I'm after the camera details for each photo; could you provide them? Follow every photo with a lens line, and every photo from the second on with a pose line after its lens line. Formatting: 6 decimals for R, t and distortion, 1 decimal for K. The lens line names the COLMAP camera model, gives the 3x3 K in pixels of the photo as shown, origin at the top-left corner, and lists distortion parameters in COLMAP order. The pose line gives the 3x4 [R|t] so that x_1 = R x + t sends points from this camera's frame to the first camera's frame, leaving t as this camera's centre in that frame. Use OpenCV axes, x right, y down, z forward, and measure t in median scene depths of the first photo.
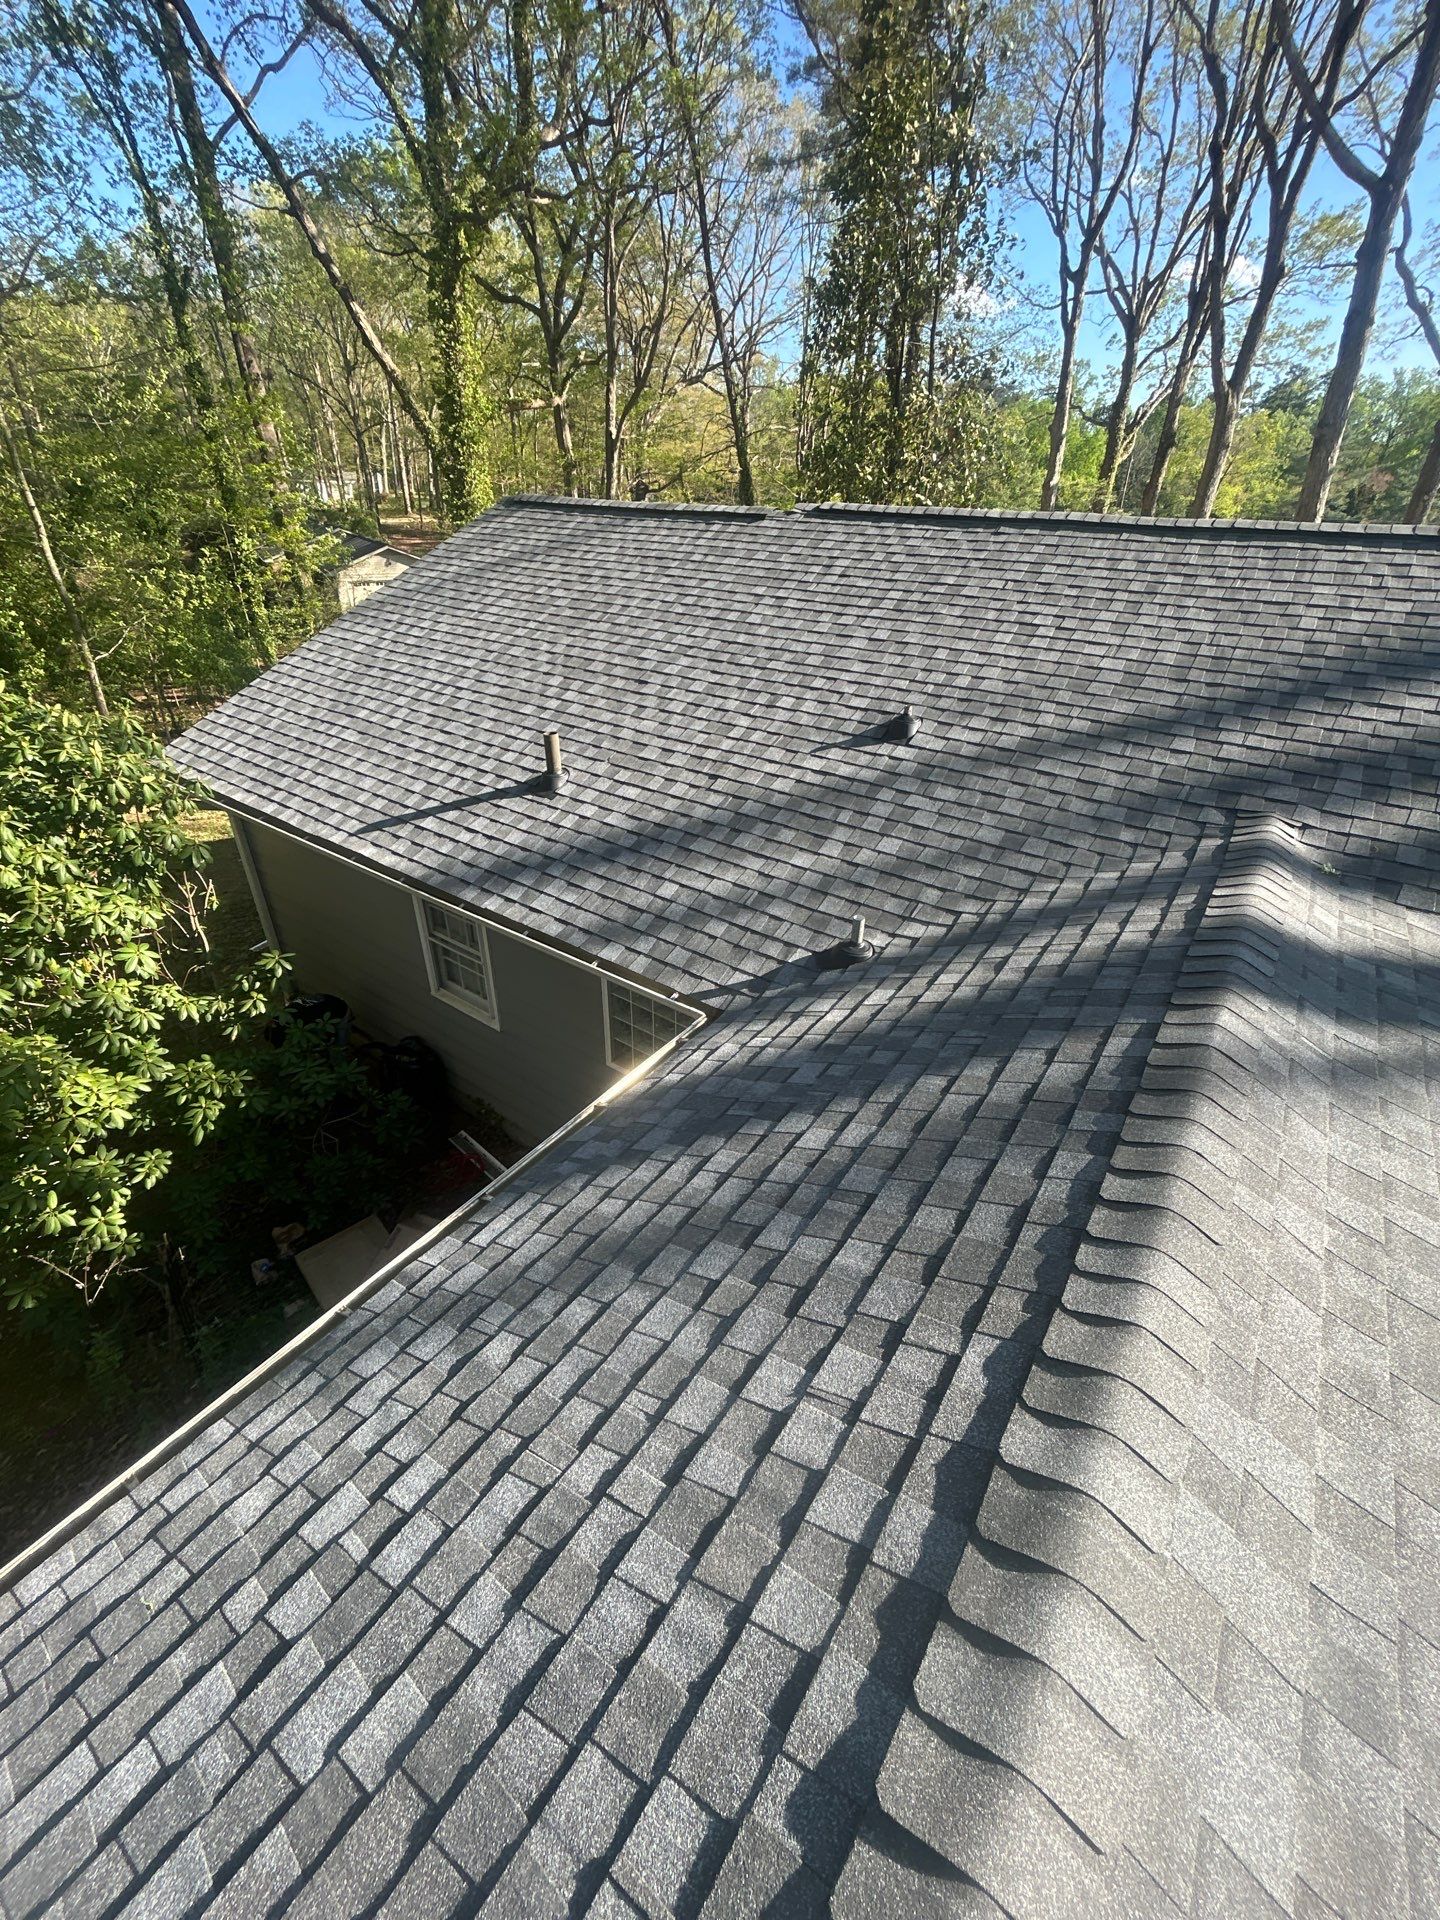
lens RADIAL K [[767.8, 0, 722.0], [0, 767.8, 957.9], [0, 0, 1]] dist [0.001304, -0.000158]
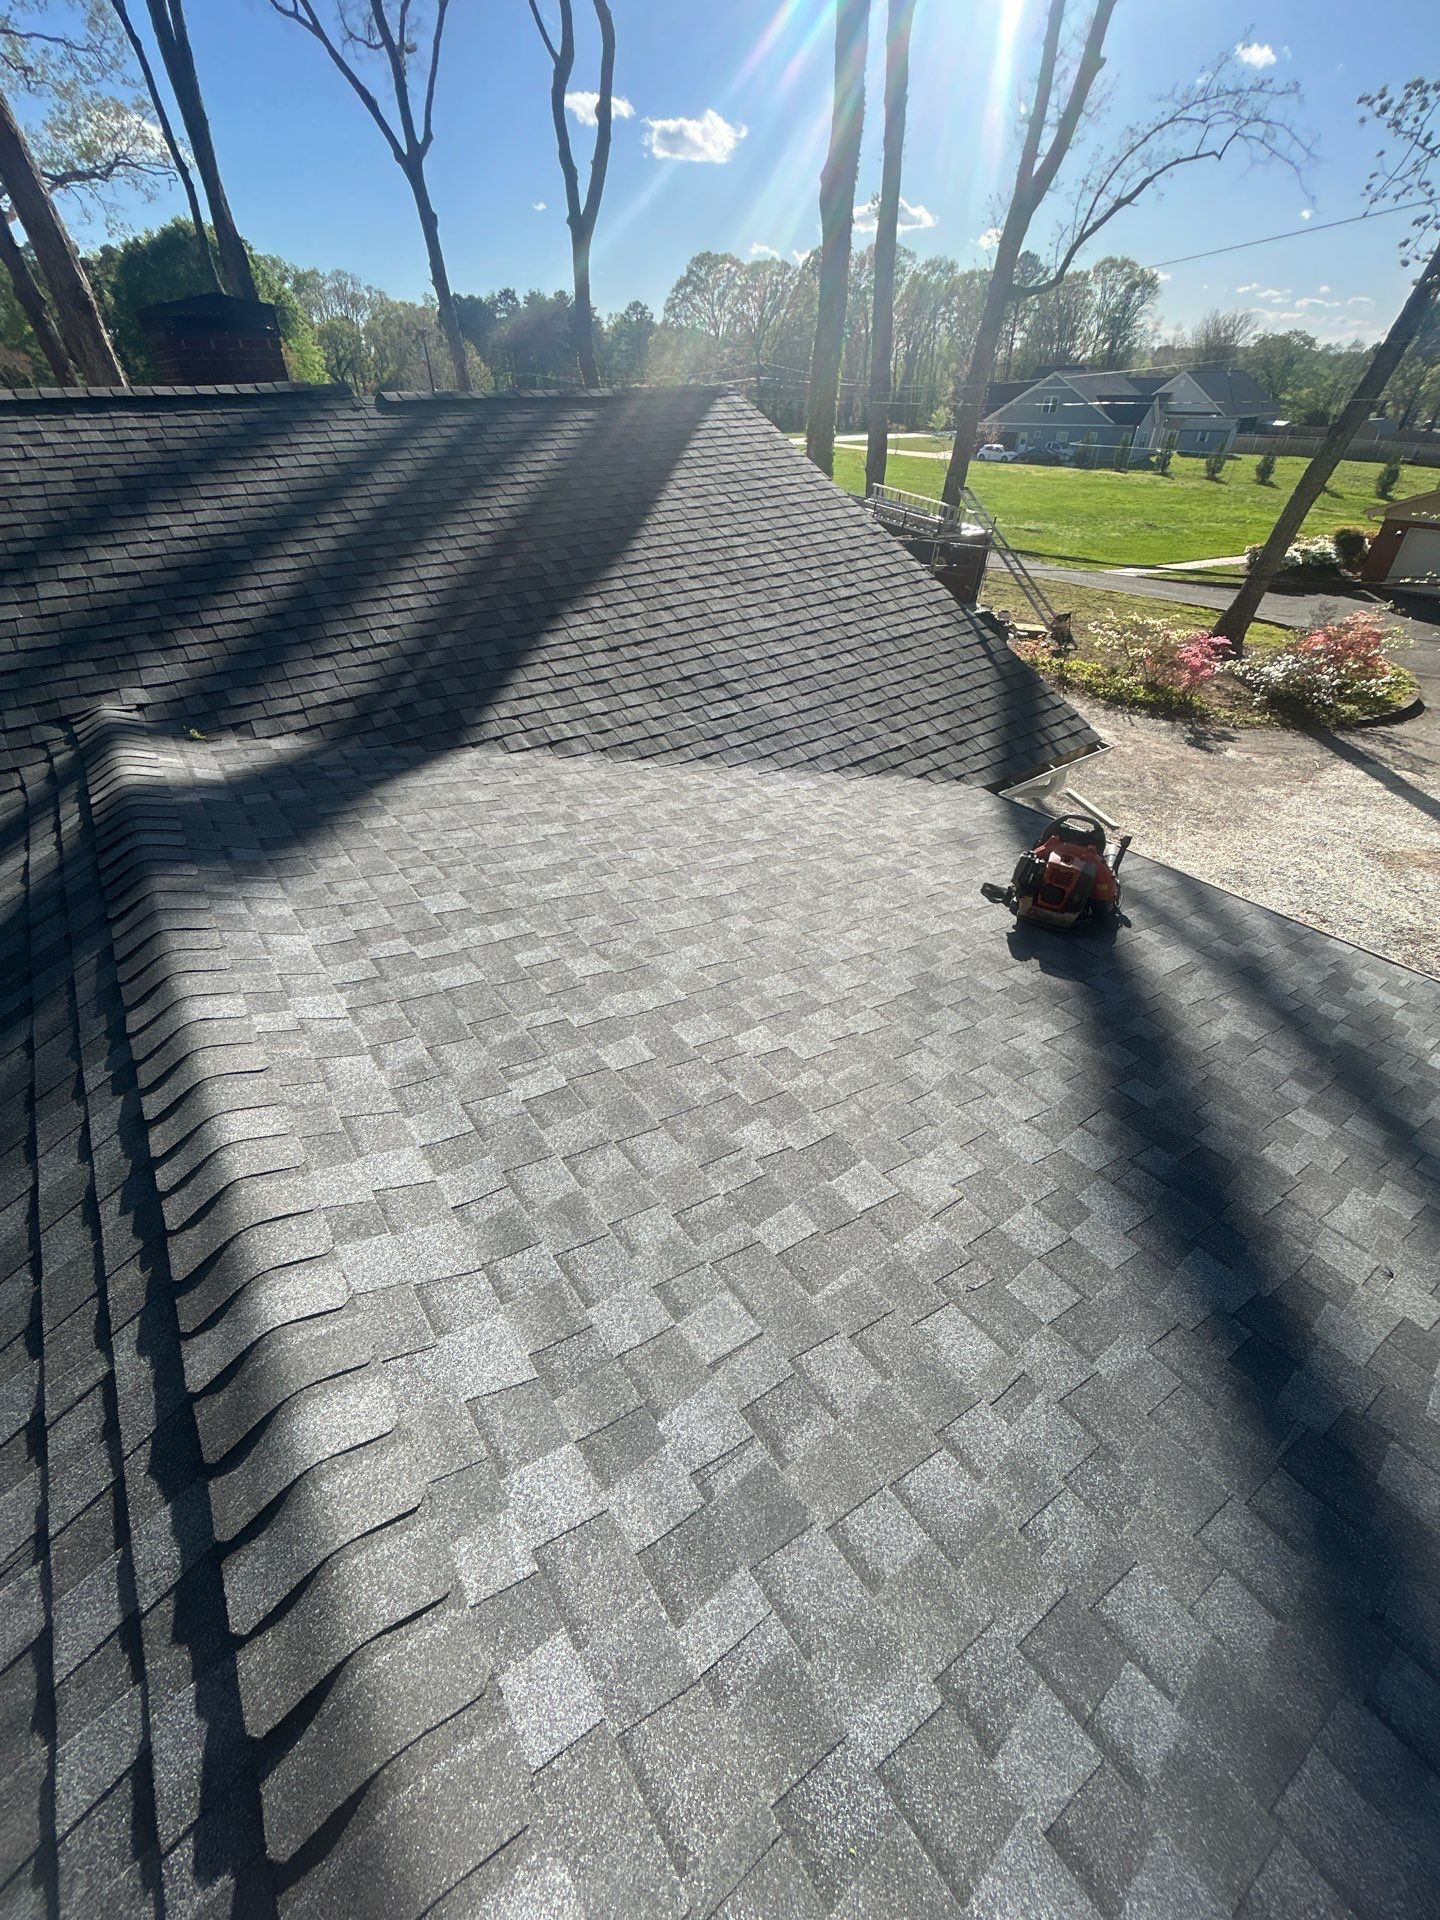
lens RADIAL K [[767.8, 0, 721.1], [0, 767.8, 962.5], [0, 0, 1]] dist [0.001304, -0.000158]
pose [[0.317843, -0.593753, 0.739211, 0.164558], [0.510614, 0.764117, 0.394206, 0.180714], [-0.798905, 0.252156, 0.546048, -0.144016]]
